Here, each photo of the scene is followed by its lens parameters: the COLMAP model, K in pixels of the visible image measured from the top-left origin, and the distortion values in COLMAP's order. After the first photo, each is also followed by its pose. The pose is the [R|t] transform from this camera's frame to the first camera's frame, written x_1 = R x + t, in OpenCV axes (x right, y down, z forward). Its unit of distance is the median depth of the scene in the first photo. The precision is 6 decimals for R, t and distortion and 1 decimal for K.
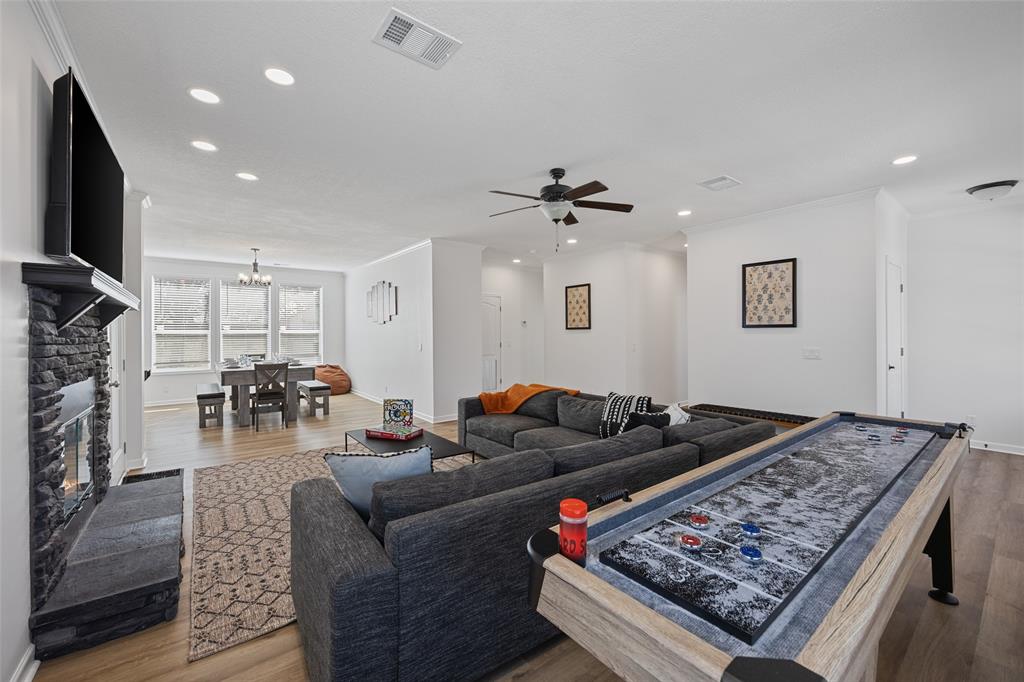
lens RADIAL K [[411.2, 0, 517.7], [0, 411.2, 335.7], [0, 0, 1]] dist [-0.001329, -0.000054]
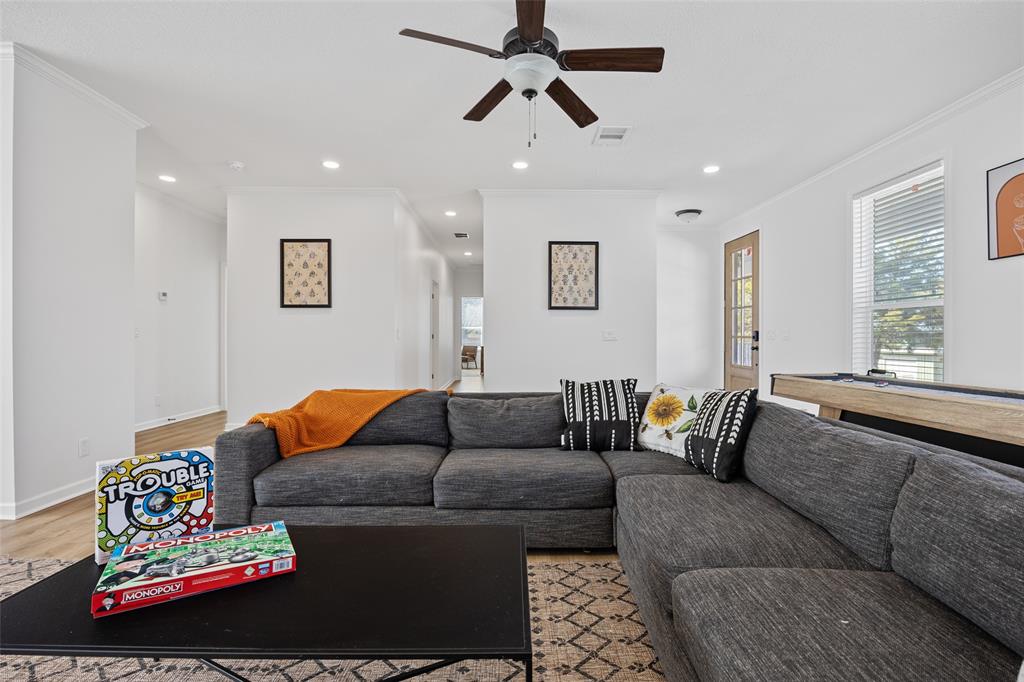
lens RADIAL K [[448.0, 0, 512.4], [0, 448.0, 341.5], [0, 0, 1]] dist [-0.017158, 0.000174]
pose [[0.606267, 0.000341, 0.795261, -0.331083], [-0.000592, 1.000000, 0.000023, 0.057684], [-0.795261, -0.000485, 0.606267, 0.491544]]
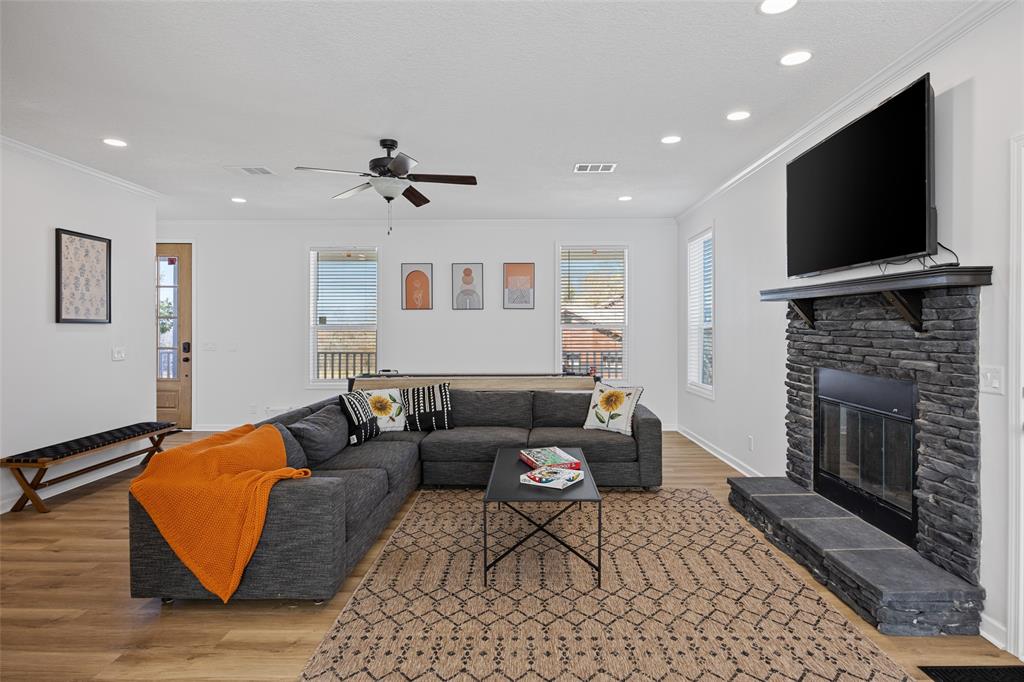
lens RADIAL K [[555.4, 0, 514.5], [0, 555.4, 330.6], [0, 0, 1]] dist [-0.008613, -0.001055]
pose [[-0.771734, 0.003534, 0.635936, -0.648190], [0.006438, 0.999977, 0.002256, -0.003777], [-0.635913, 0.005835, -0.771739, 1.327284]]
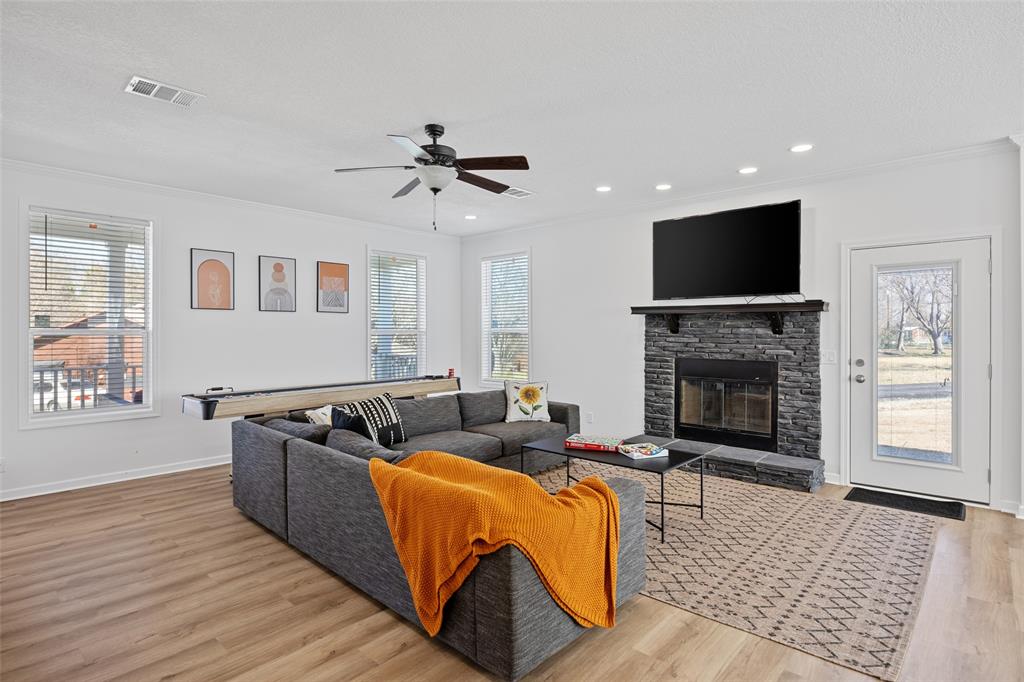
lens RADIAL K [[532.3, 0, 516.4], [0, 532.3, 336.0], [0, 0, 1]] dist [-0.018015, 0.000022]
pose [[-0.986750, 0.008644, -0.162015, 0.083582], [0.007517, 0.999943, 0.007568, -0.007085], [0.162071, 0.006250, -0.986759, 1.552231]]
